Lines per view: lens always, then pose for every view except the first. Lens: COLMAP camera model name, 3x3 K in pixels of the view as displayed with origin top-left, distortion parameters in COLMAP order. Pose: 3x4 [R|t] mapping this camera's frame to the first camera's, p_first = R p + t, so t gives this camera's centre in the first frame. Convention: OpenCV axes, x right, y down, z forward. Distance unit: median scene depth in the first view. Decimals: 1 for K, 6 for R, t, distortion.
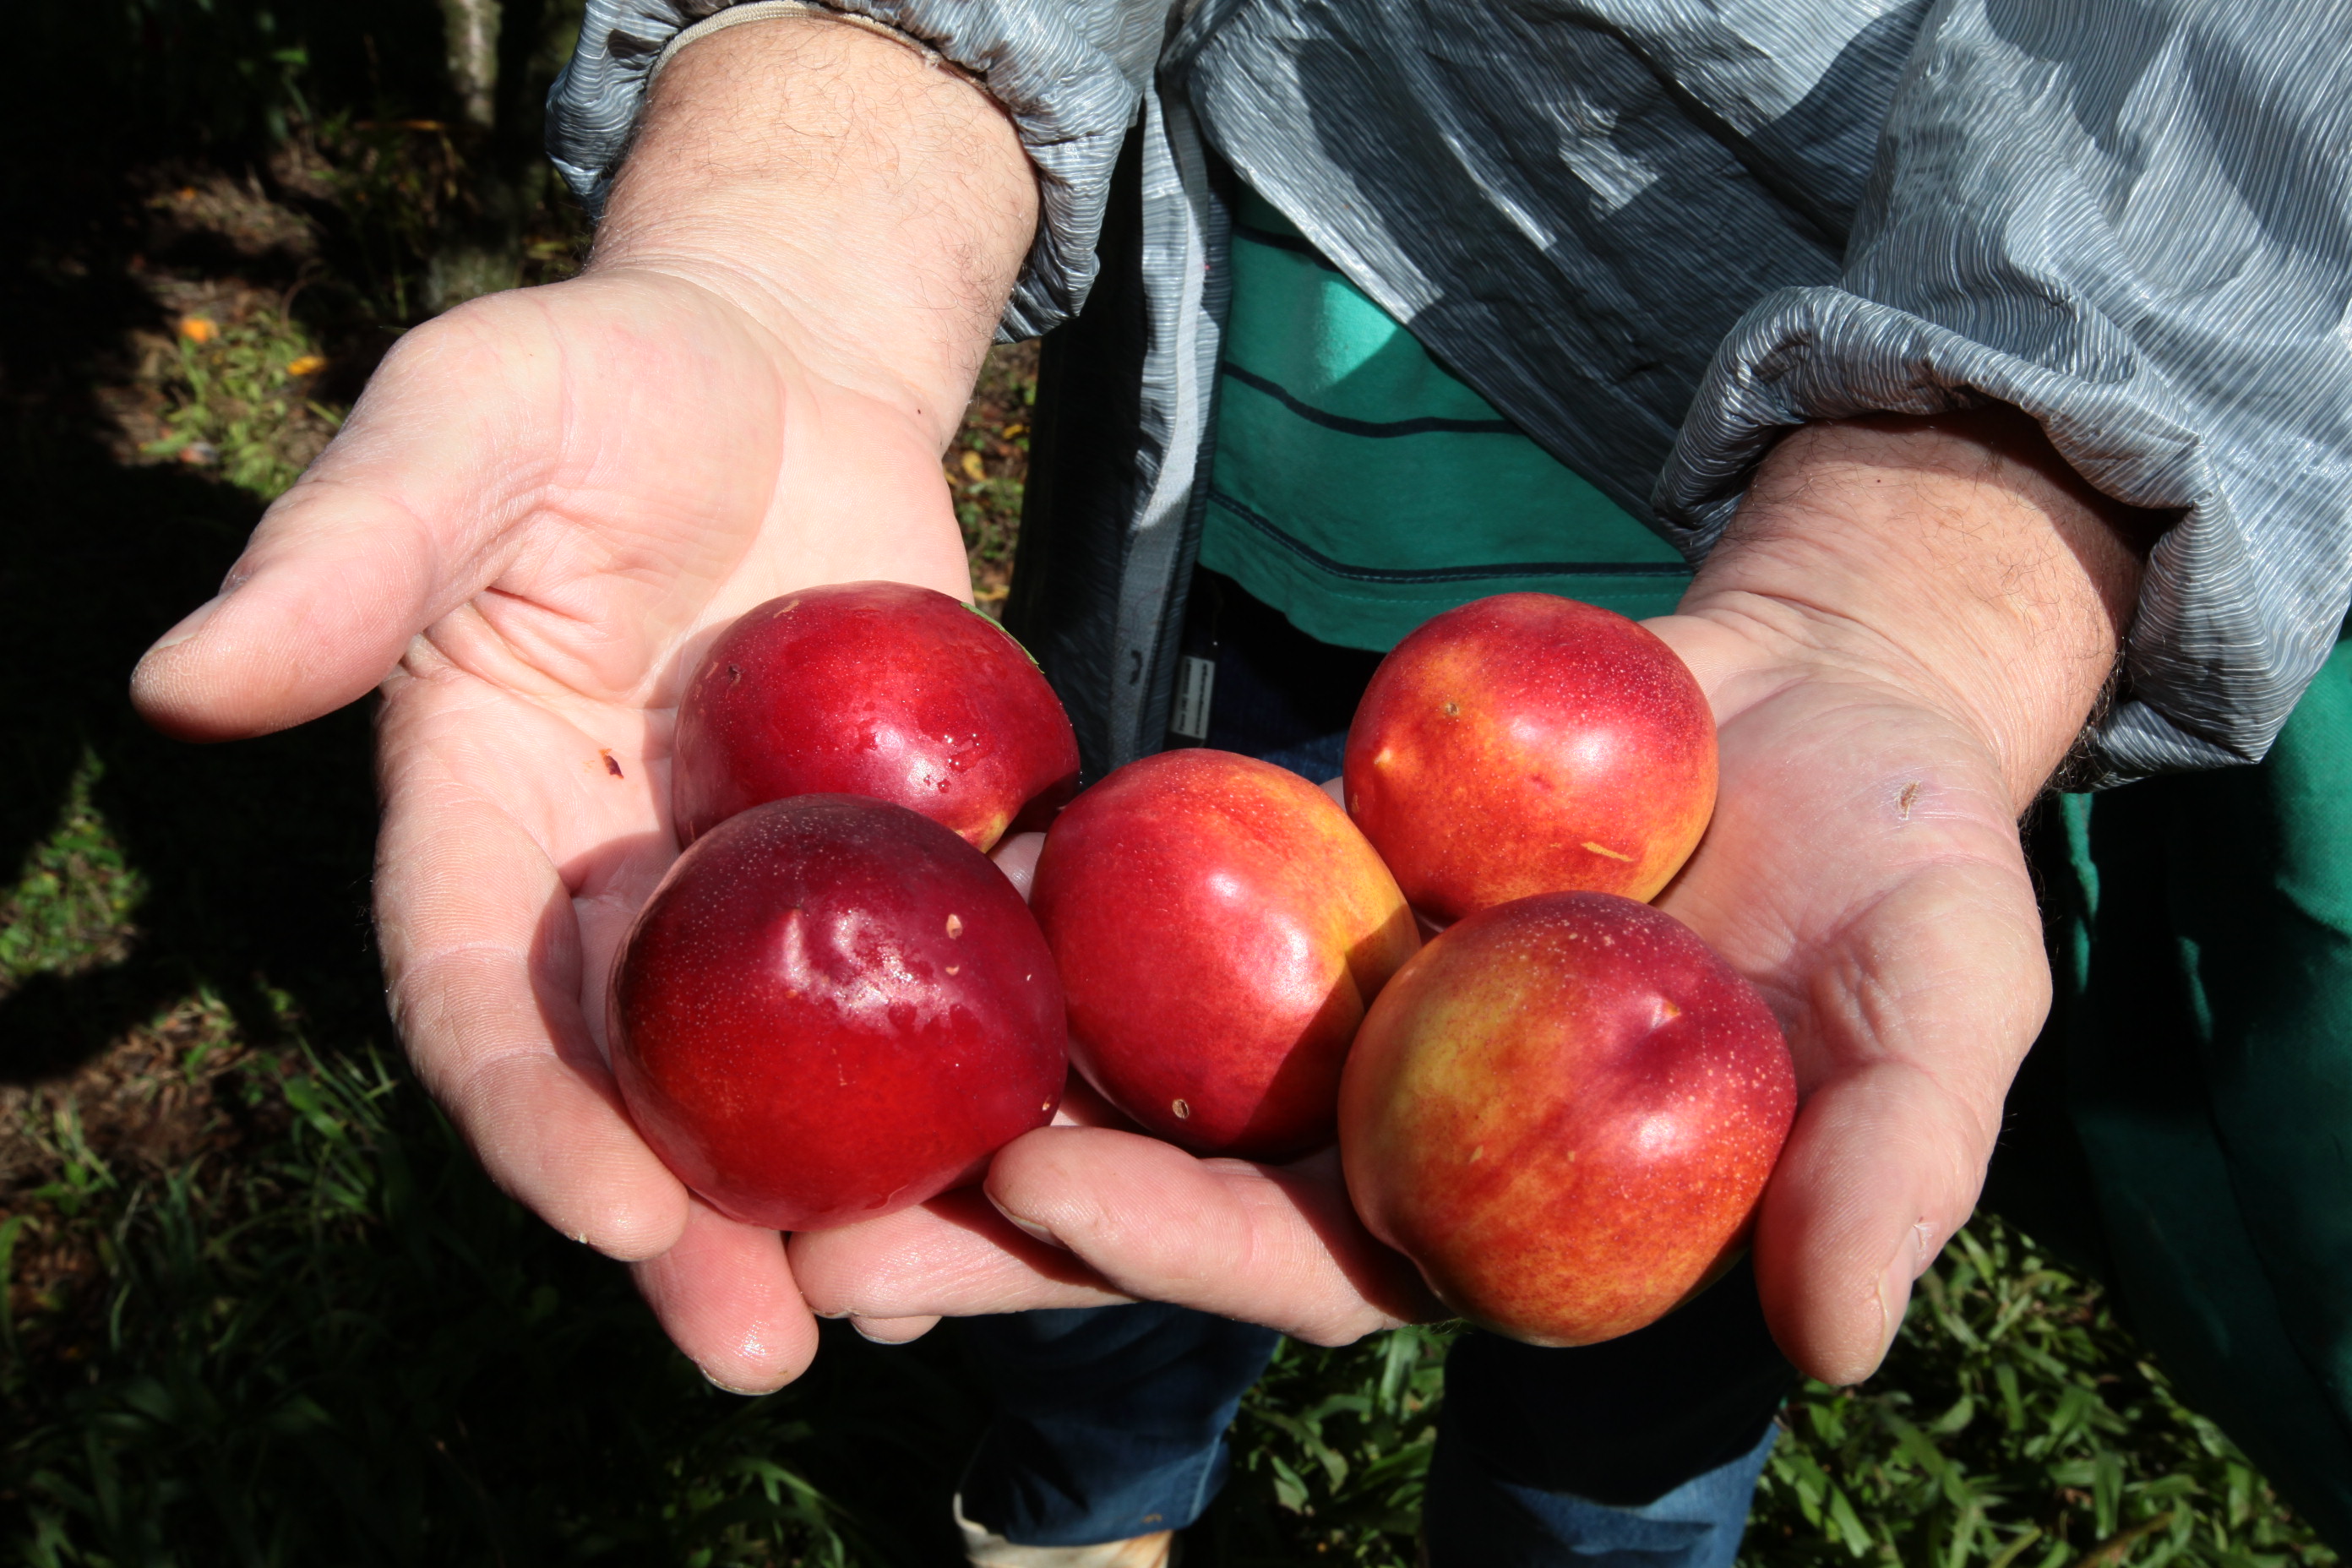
lens RADIAL K [[2435.7, 0, 1174.7], [0, 2435.7, 787.2], [0, 0, 1]] dist [0.011189, 0.000000]
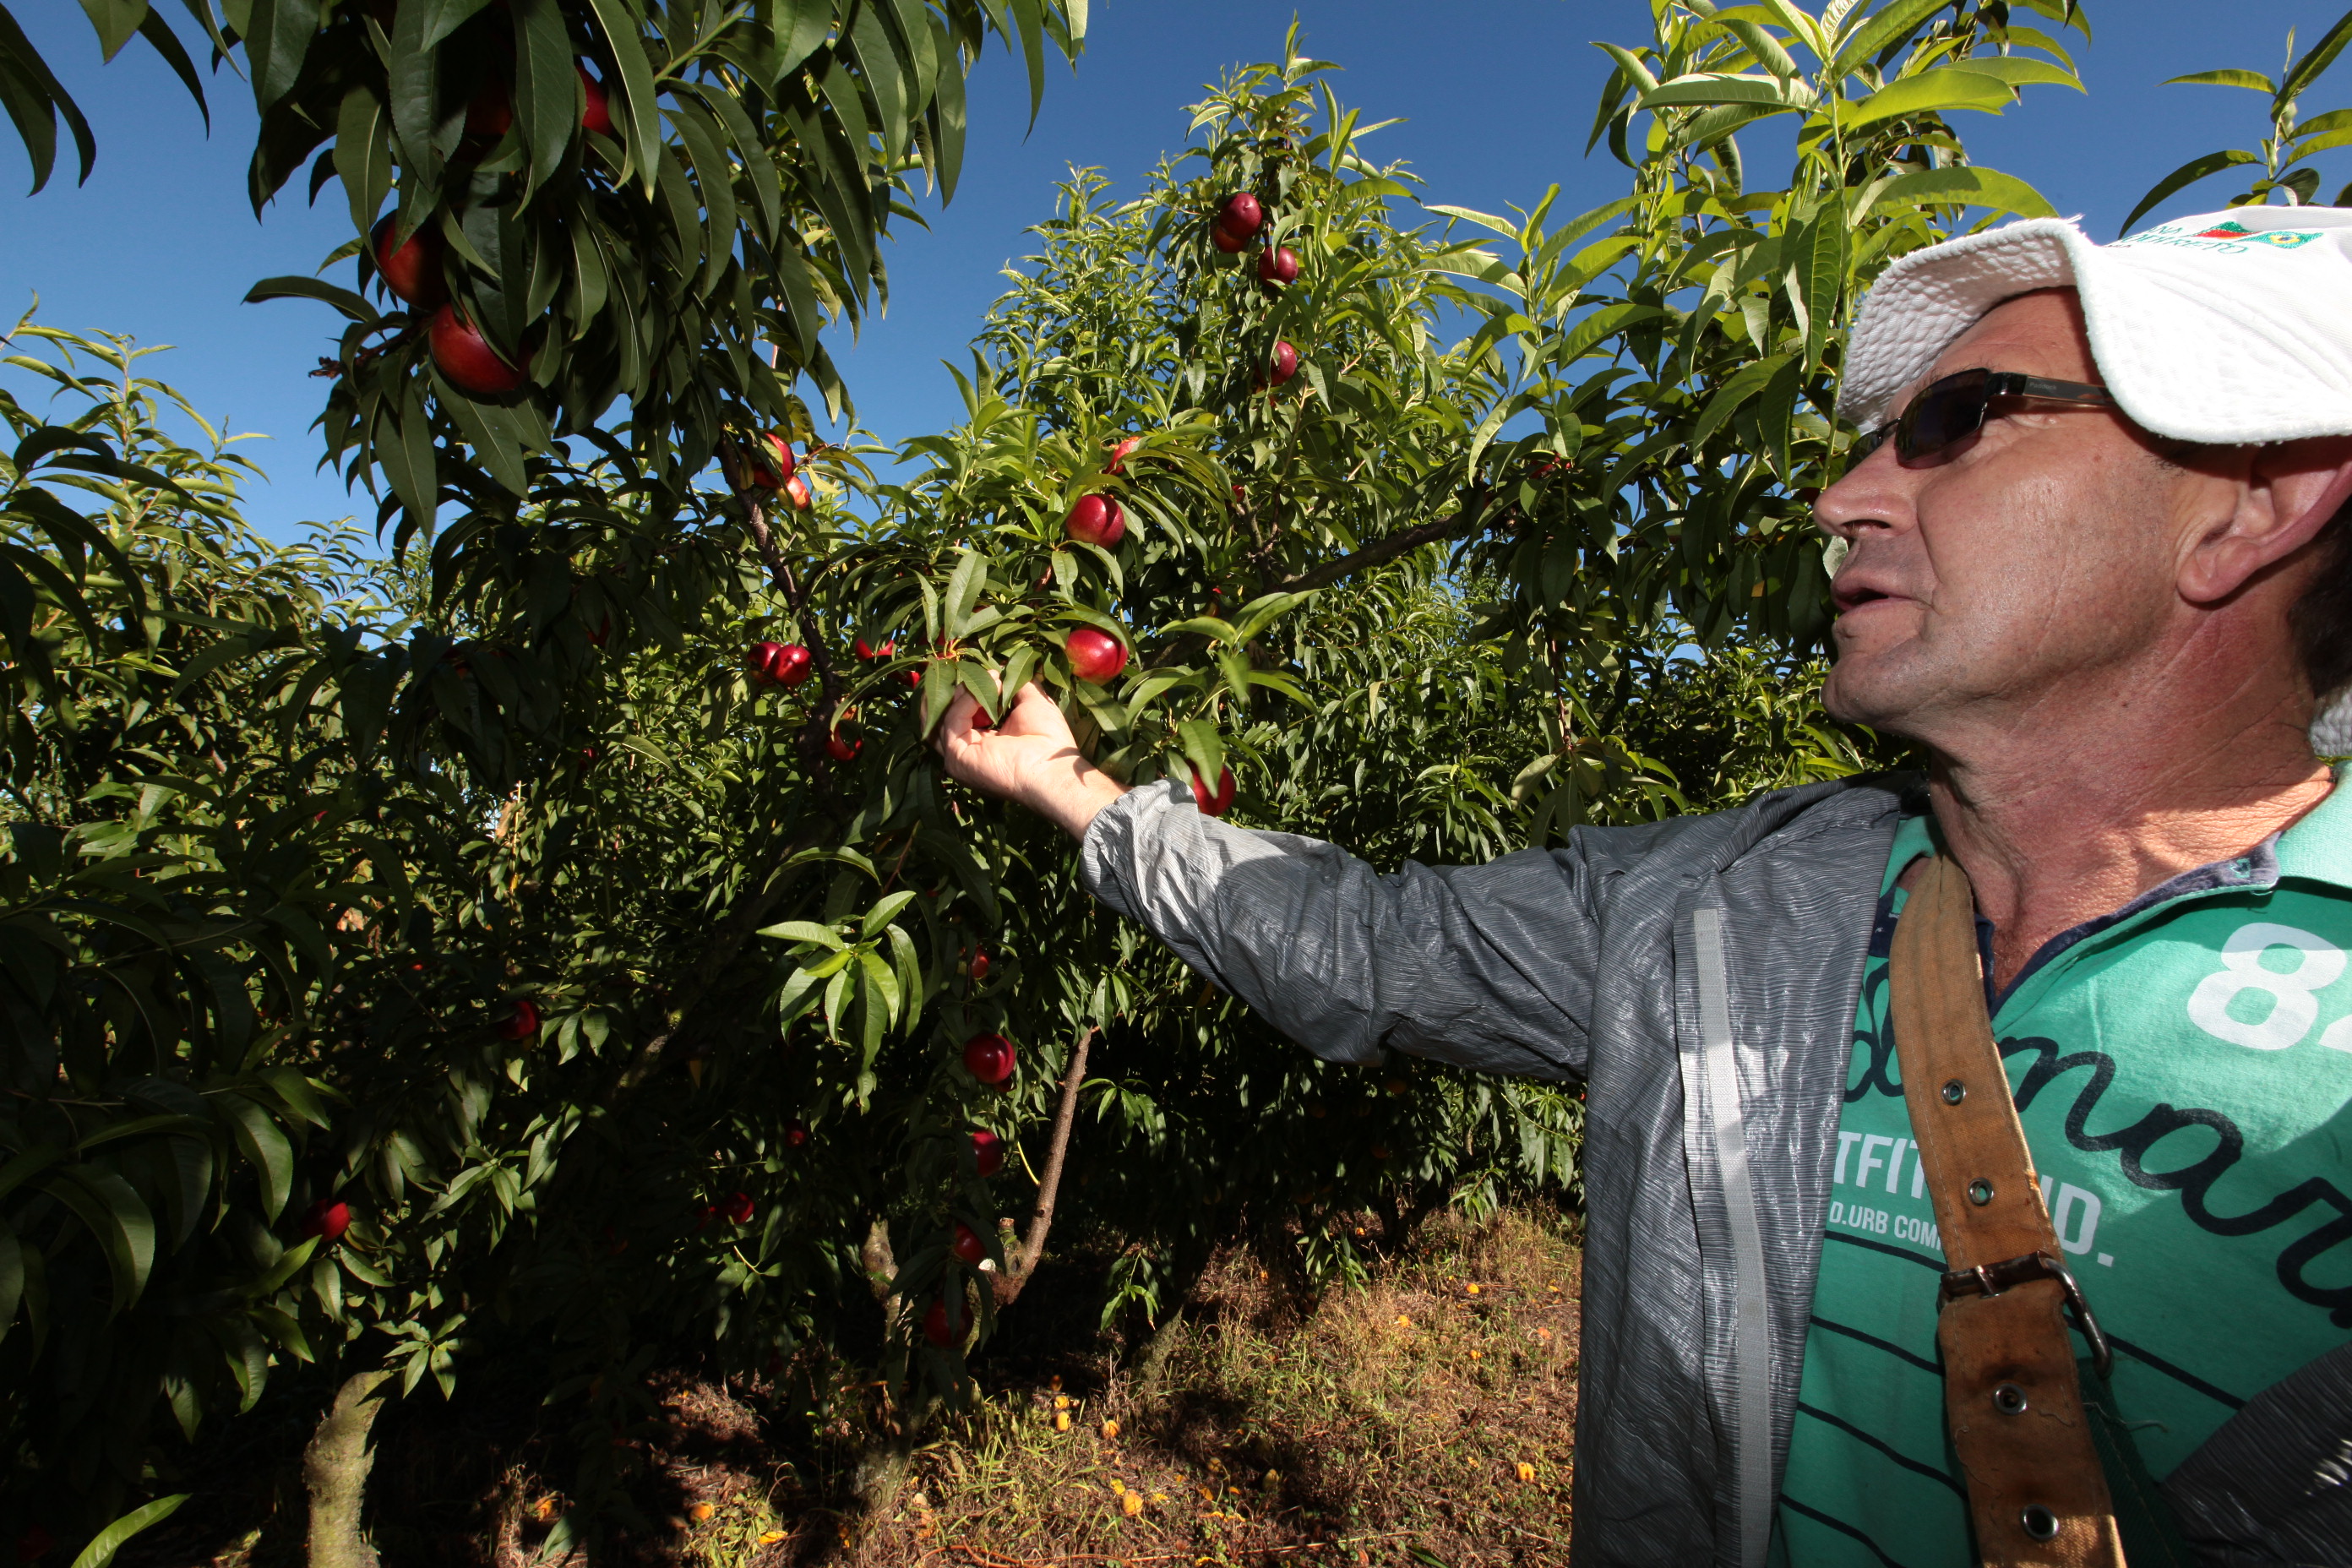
lens RADIAL K [[1090.6, 0, 1171.5], [0, 1090.6, 780.1], [0, 0, 1]] dist [-0.019098, 0.001938]
pose [[0.996536, 0.001731, 0.083145, -0.500440], [0.051377, 0.773362, -0.631879, -0.316463], [-0.065395, 0.633962, 0.770594, 0.370707]]
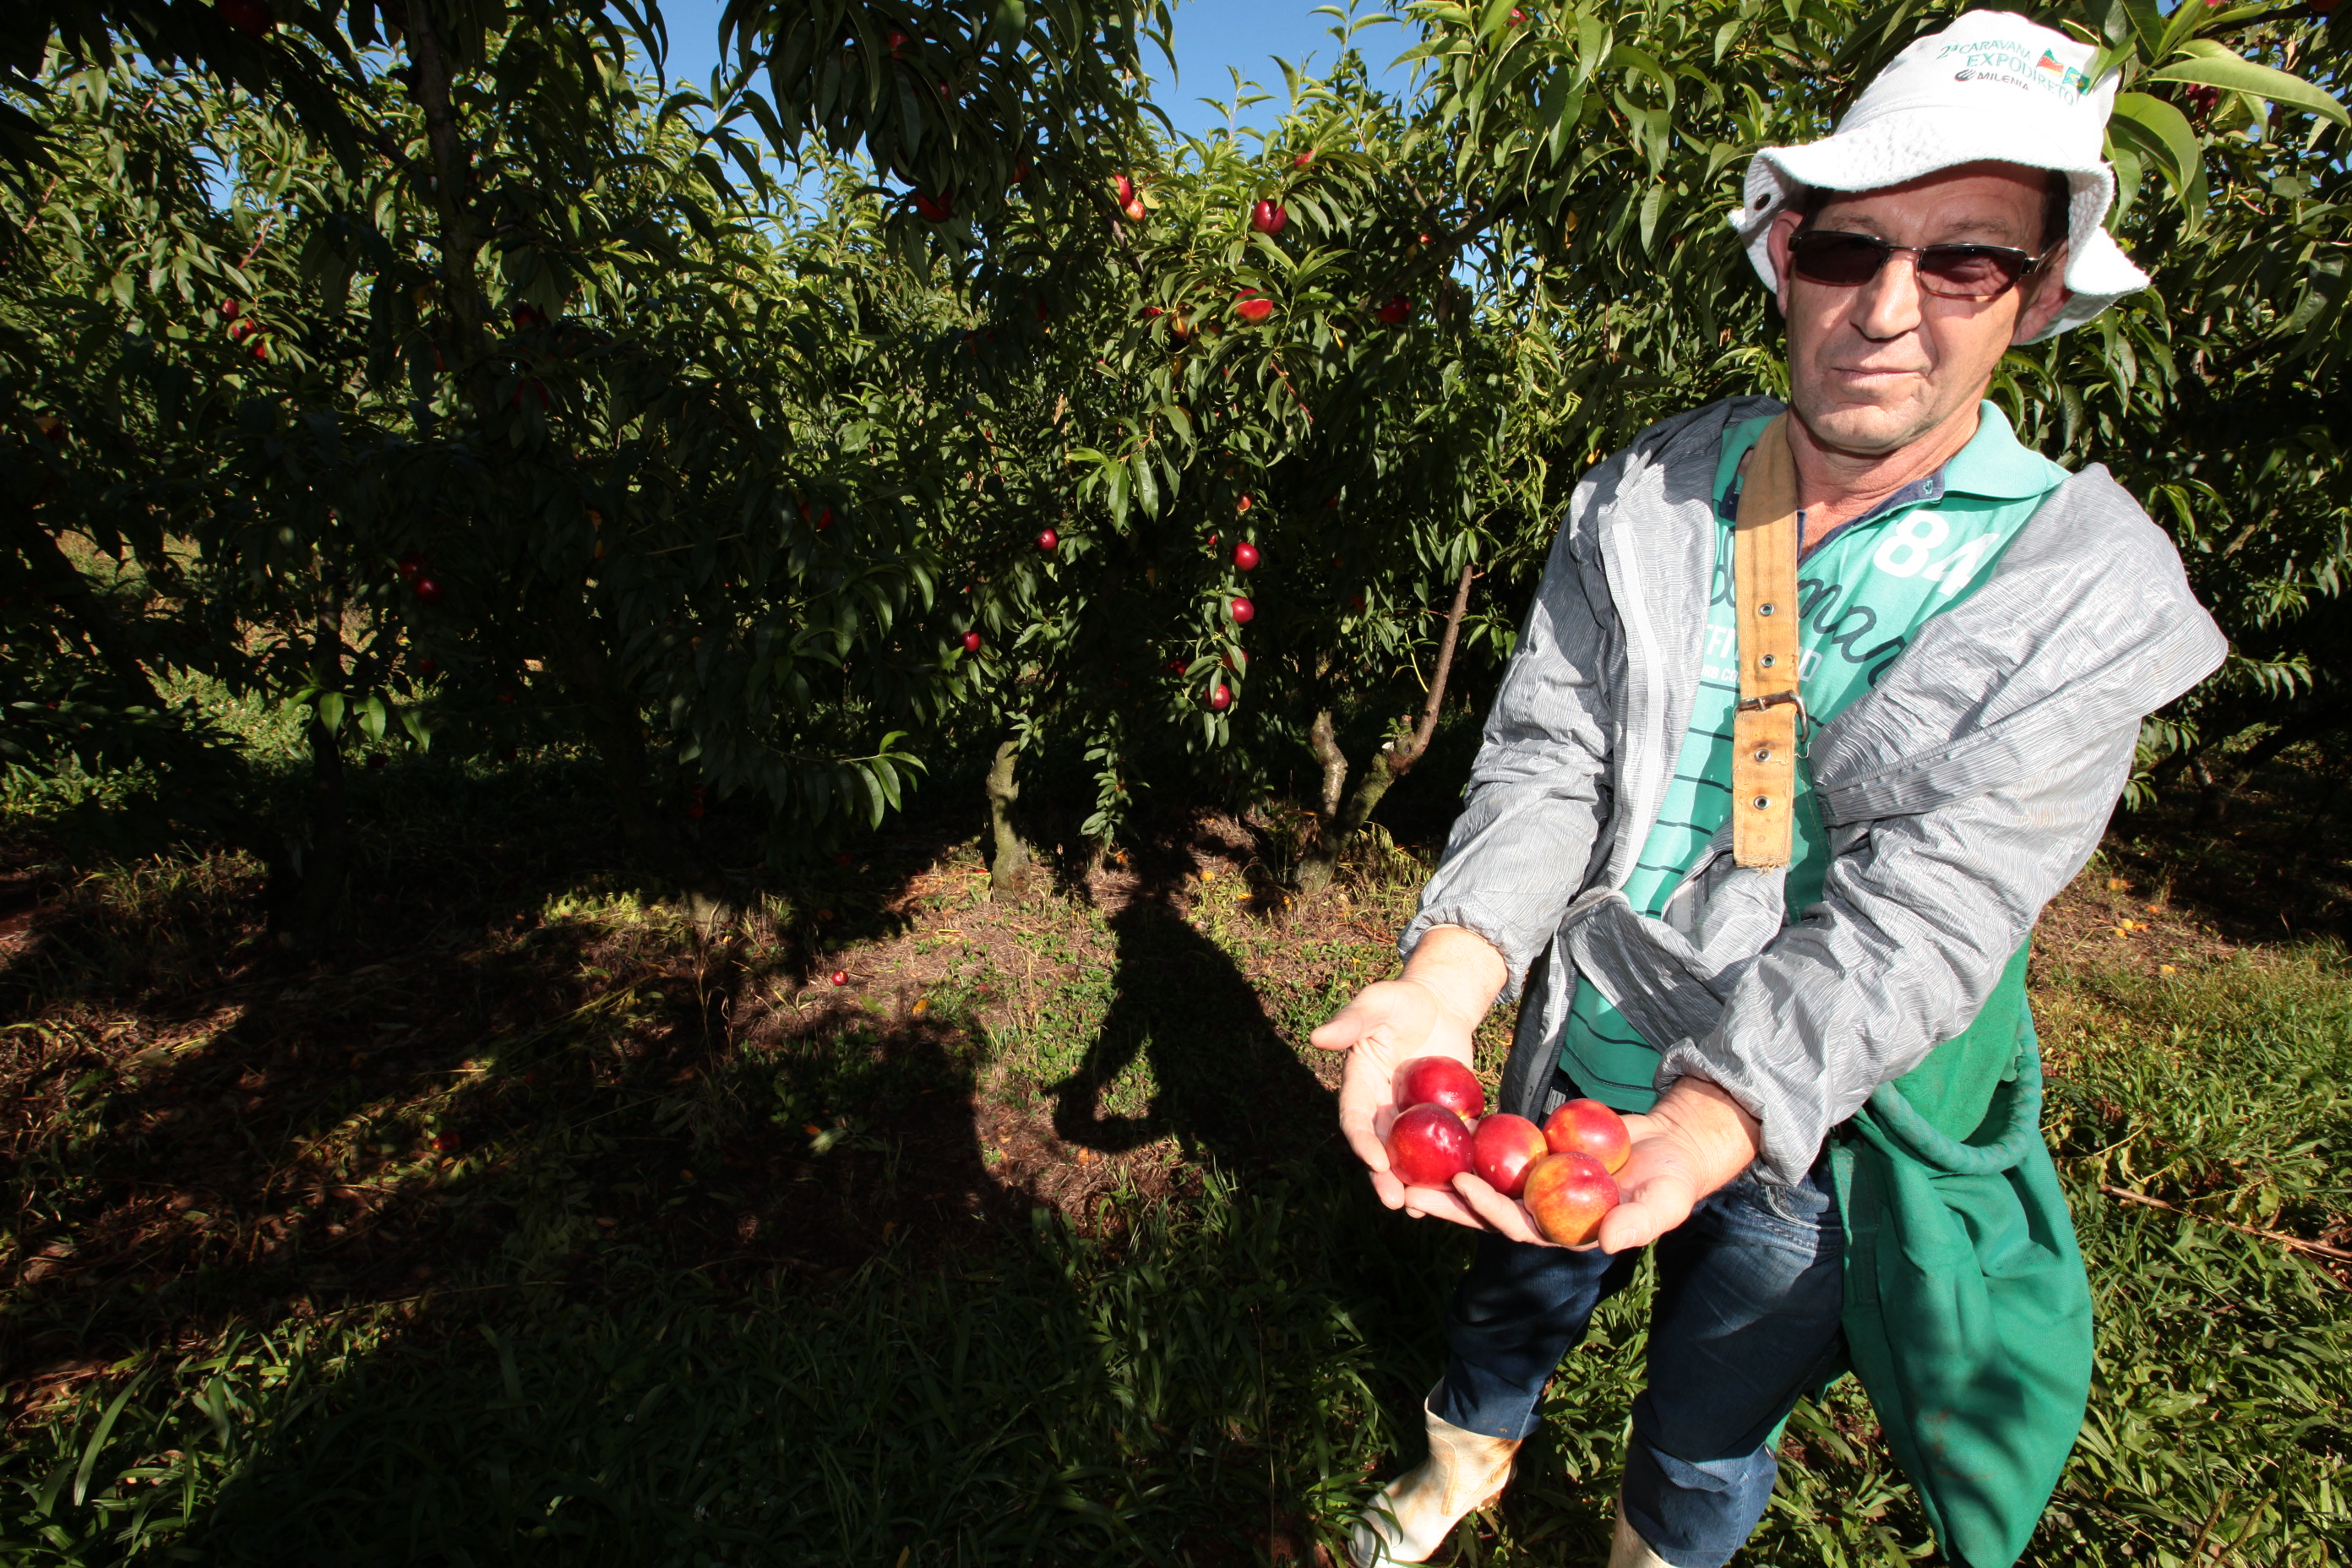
lens RADIAL K [[1090.6, 0, 1172.3], [0, 1090.6, 805.4], [0, 0, 1]] dist [-0.019098, 0.001938]
pose [[0.911053, 0.123928, -0.393224, 0.019654], [-0.223604, 0.949822, -0.218720, 0.003026], [0.346387, 0.287192, 0.893049, -0.156601]]
